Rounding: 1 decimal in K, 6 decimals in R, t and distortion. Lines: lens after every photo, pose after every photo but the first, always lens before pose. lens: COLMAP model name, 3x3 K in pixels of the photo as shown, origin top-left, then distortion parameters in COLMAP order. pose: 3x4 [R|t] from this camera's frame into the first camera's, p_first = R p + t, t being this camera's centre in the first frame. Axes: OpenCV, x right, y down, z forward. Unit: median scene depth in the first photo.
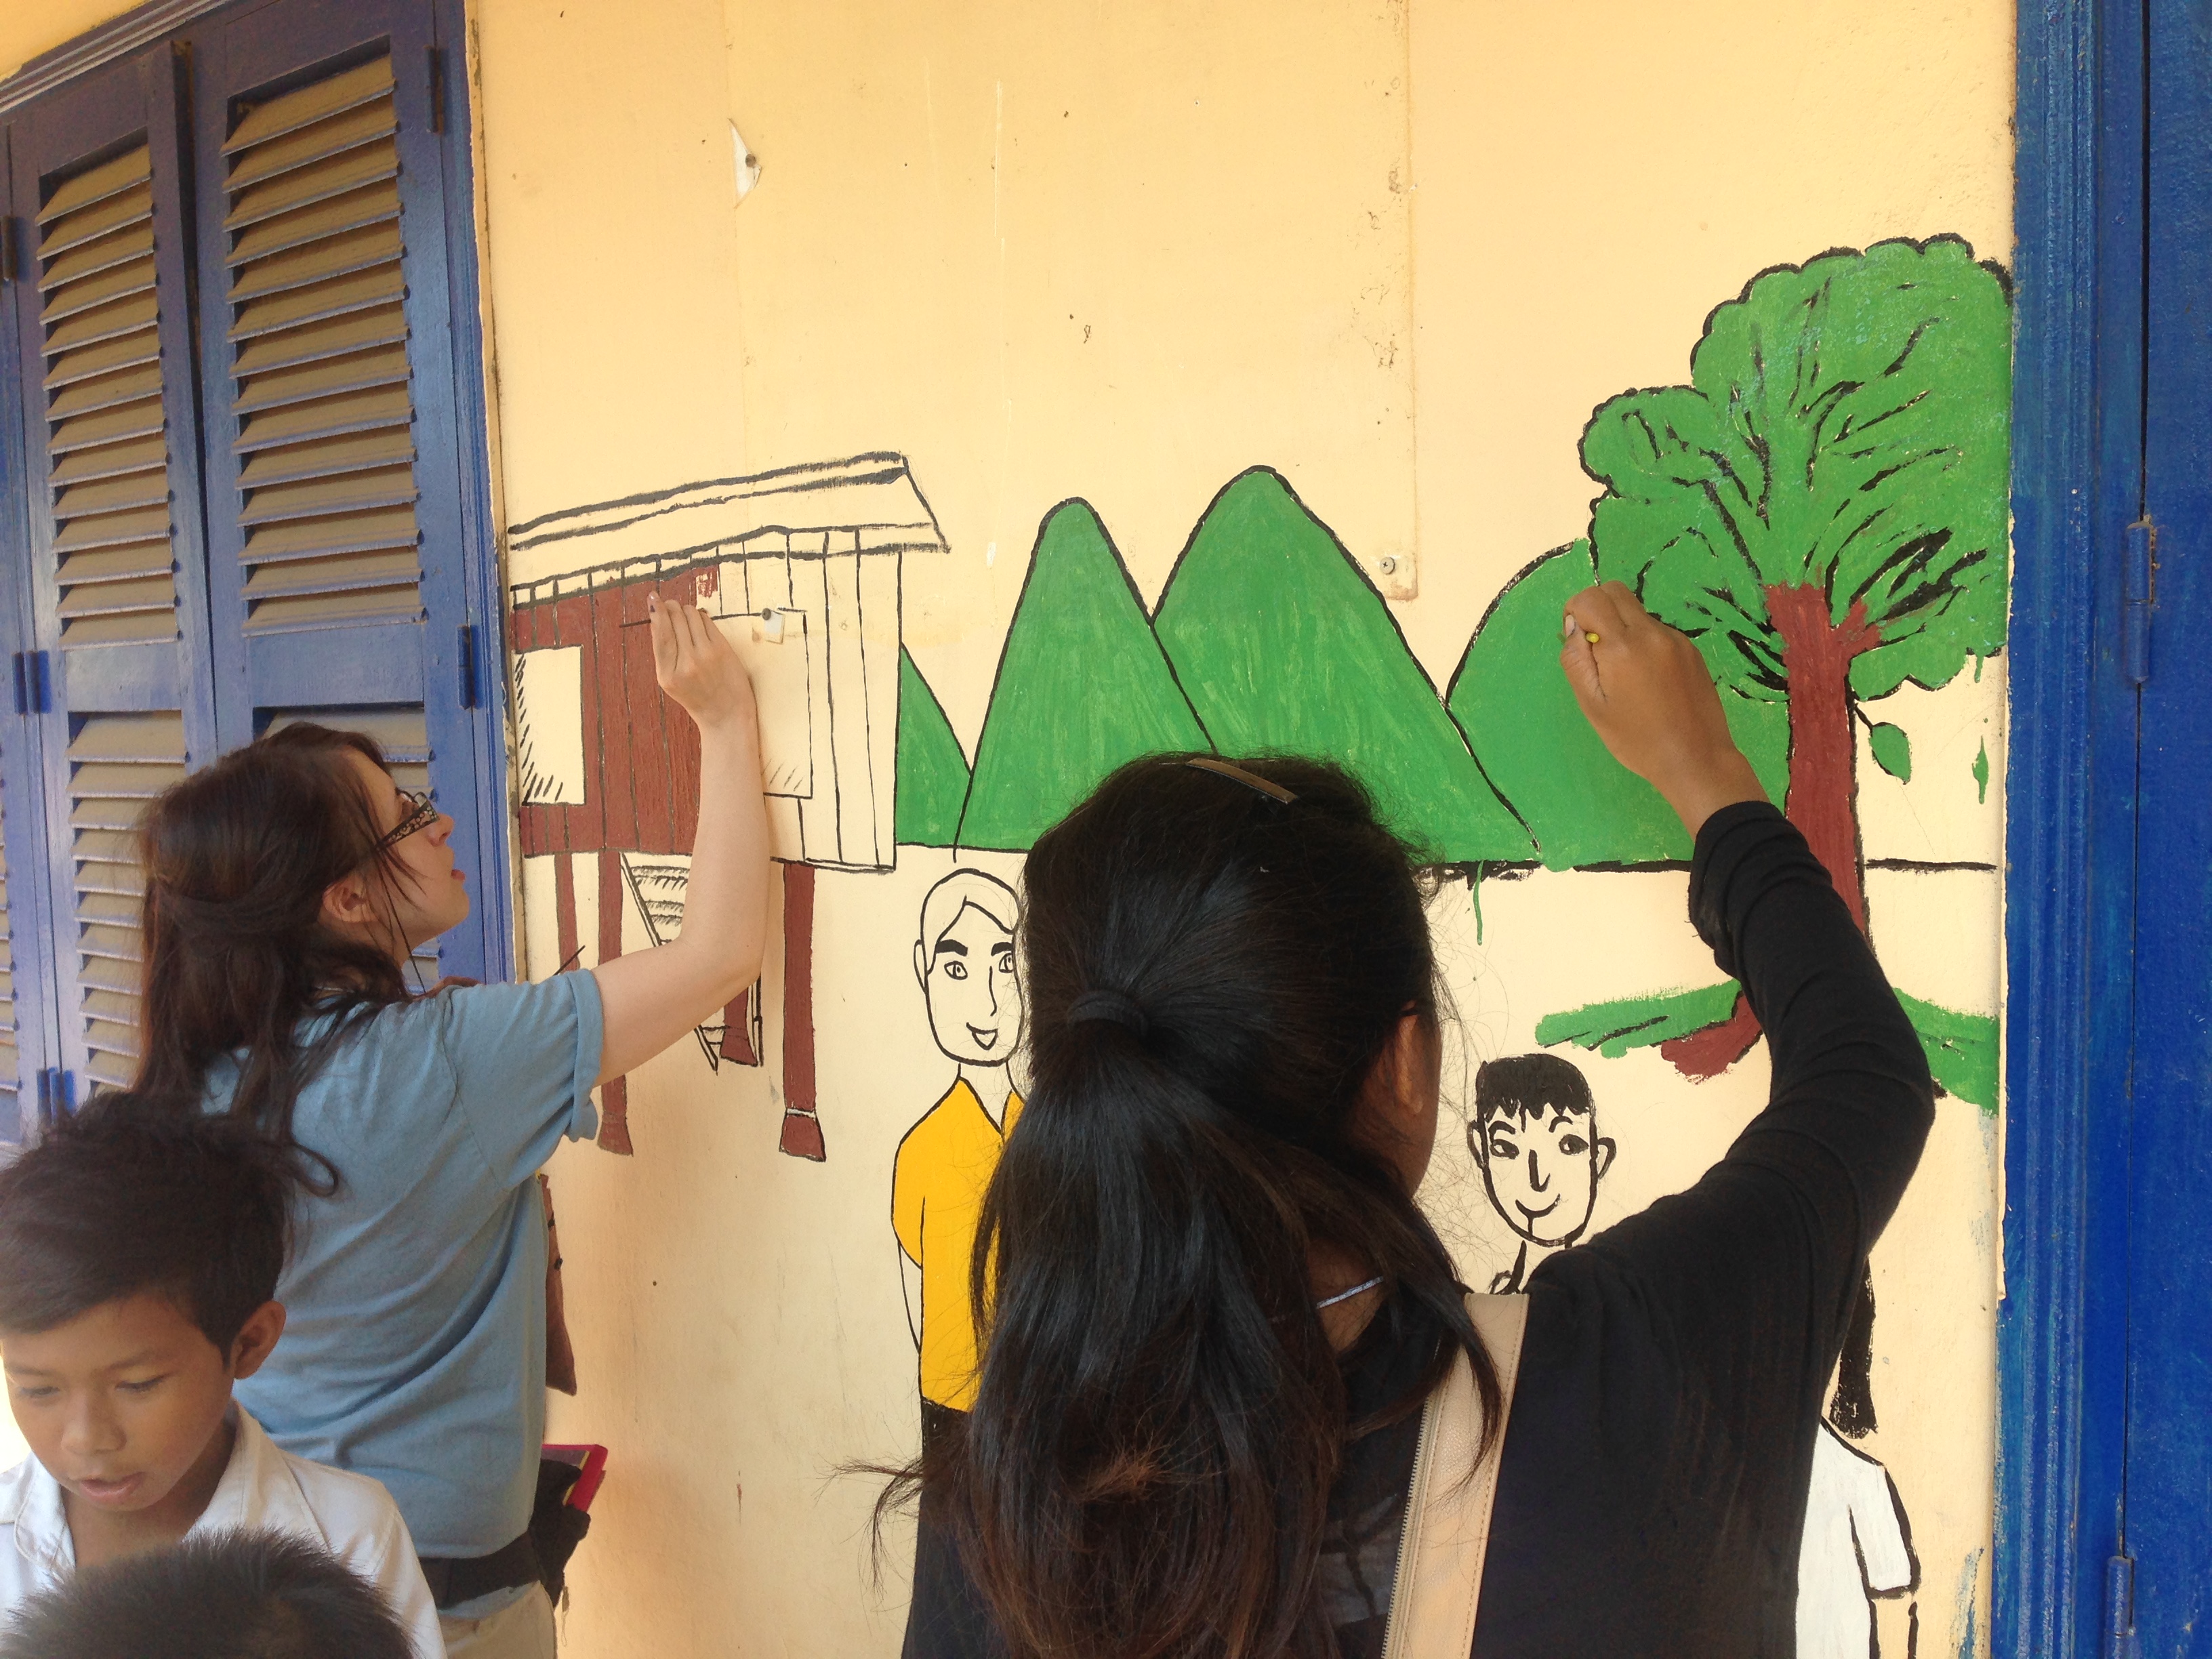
lens RADIAL K [[2043.2, 0, 1101.9], [0, 2043.2, 836.9], [0, 0, 1]] dist [0.049940, 0.000000]
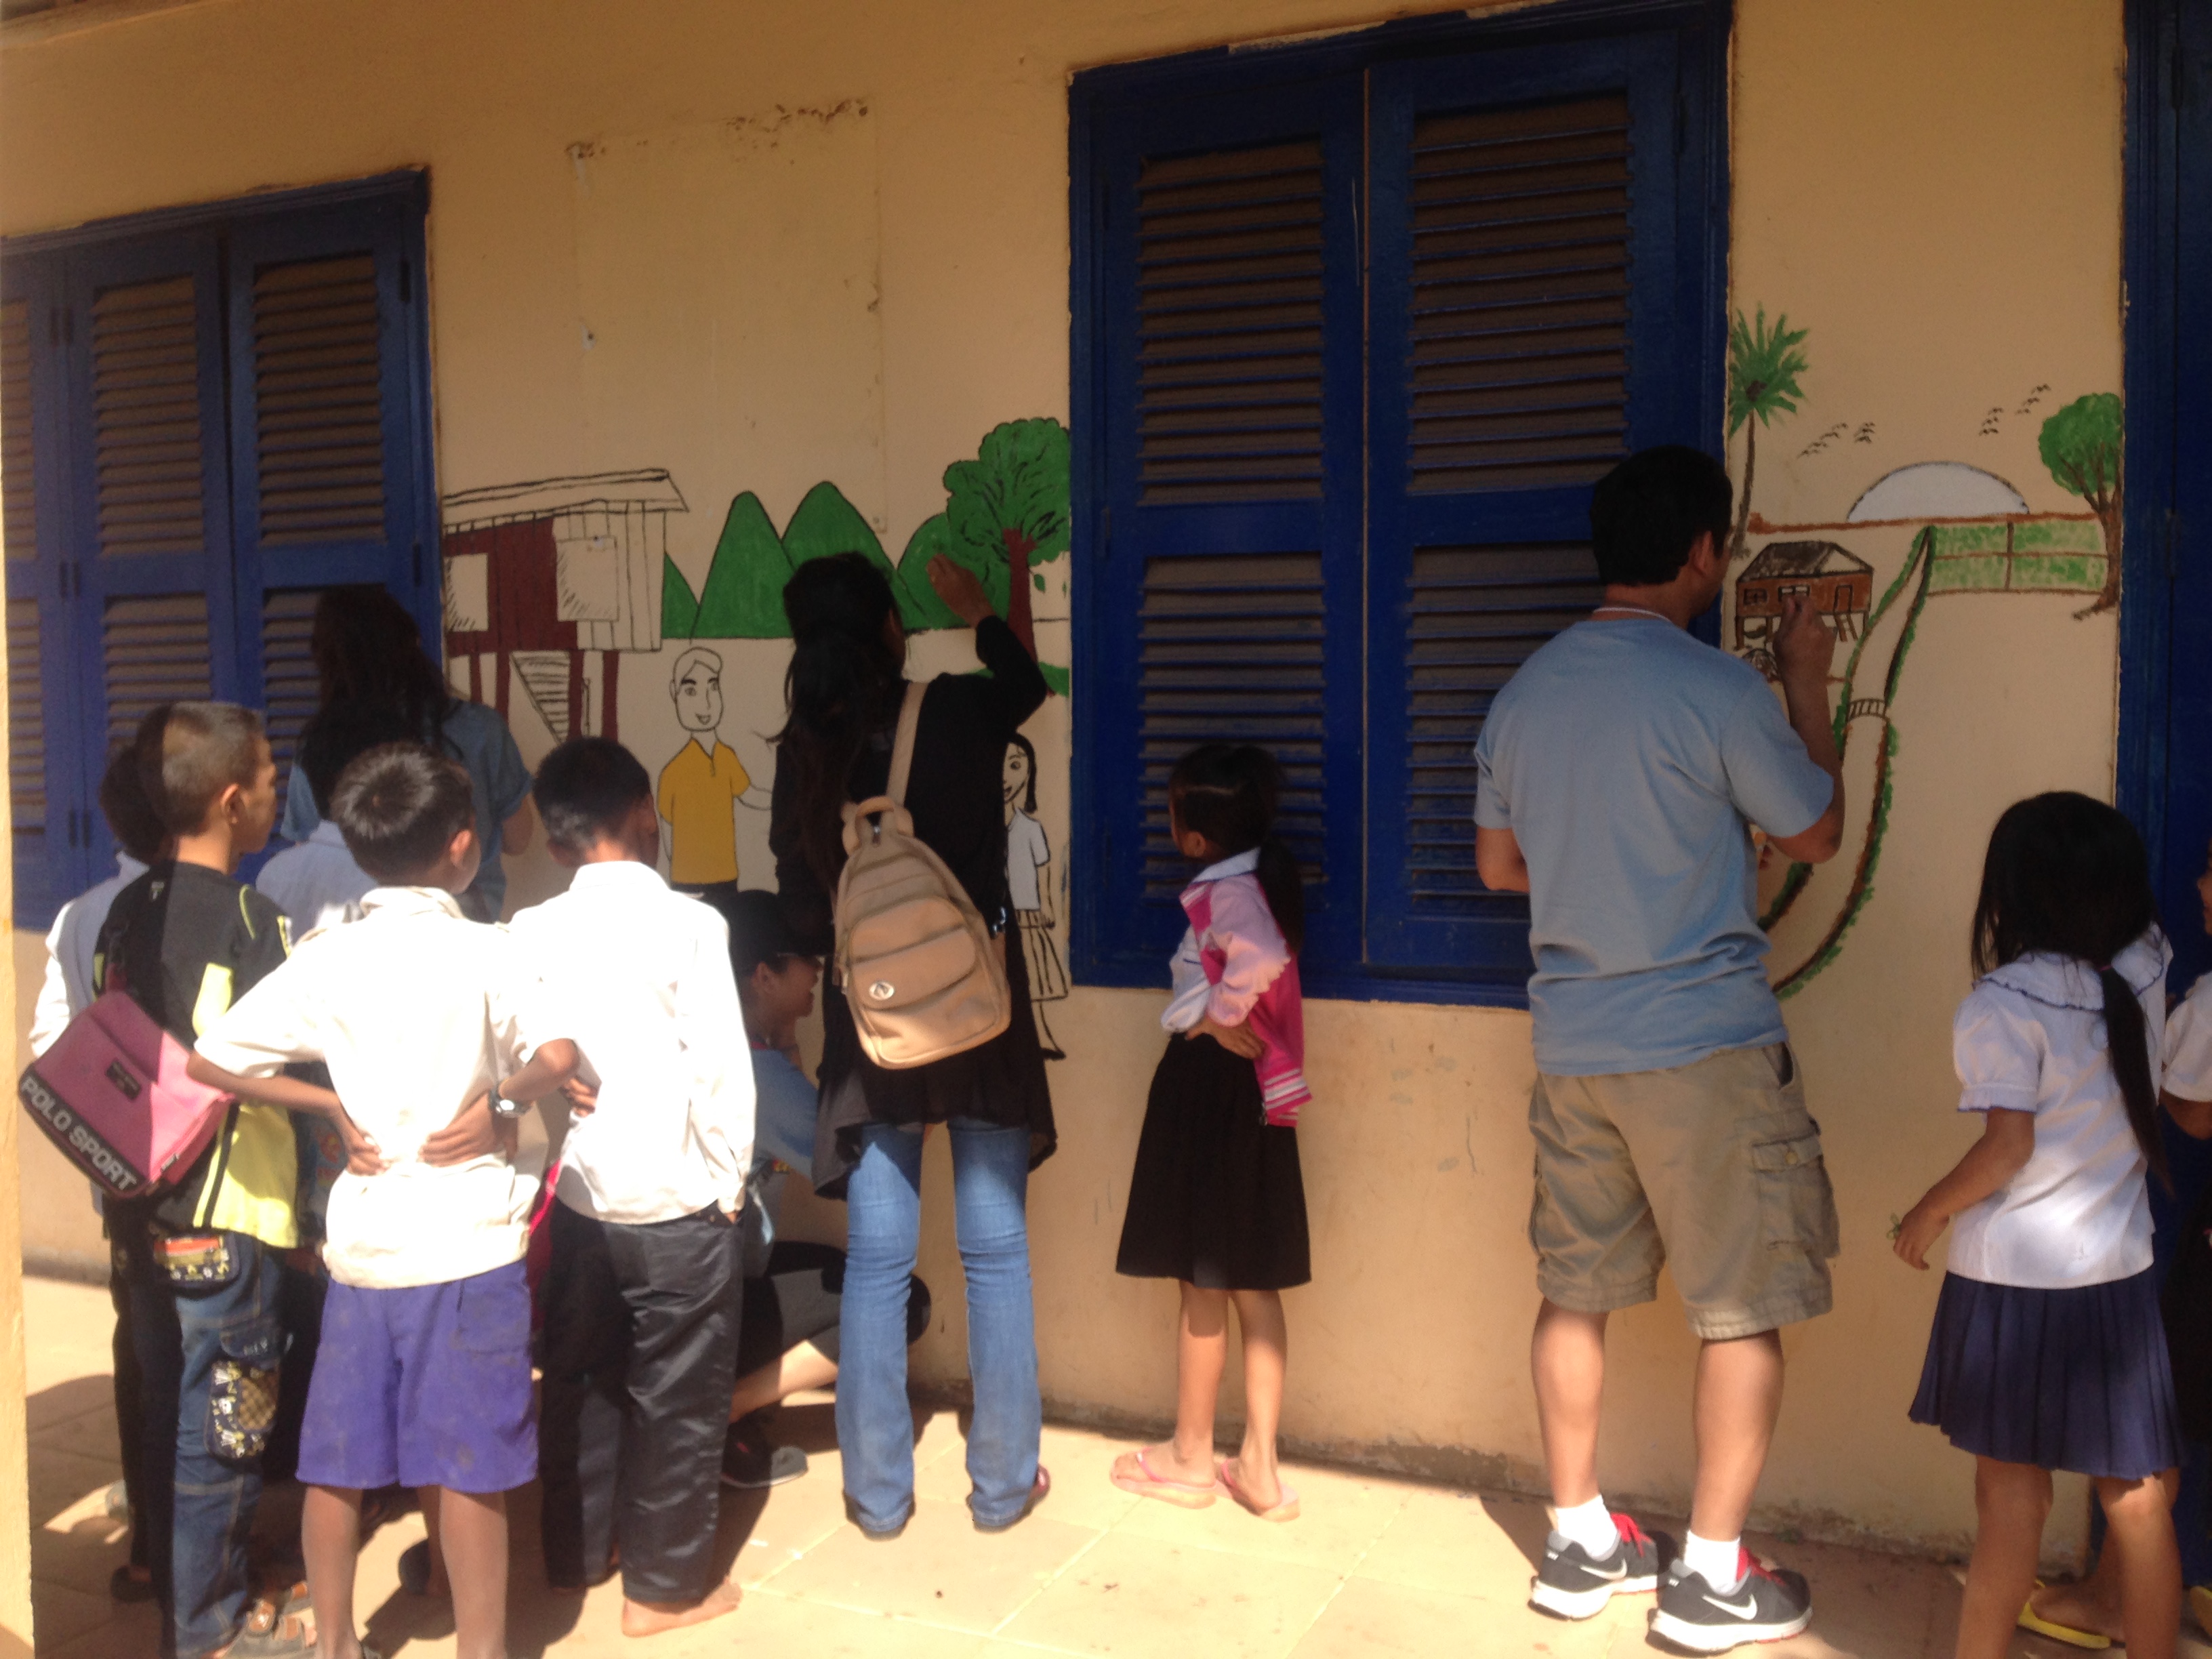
lens RADIAL K [[2043.2, 0, 1099.7], [0, 2043.2, 817.3], [0, 0, 1]] dist [0.049940, 0.000000]
pose [[0.967626, 0.001712, 0.252381, -0.207058], [0.004249, 0.999725, -0.023072, 0.261898], [-0.252351, 0.023397, 0.967353, -1.359491]]
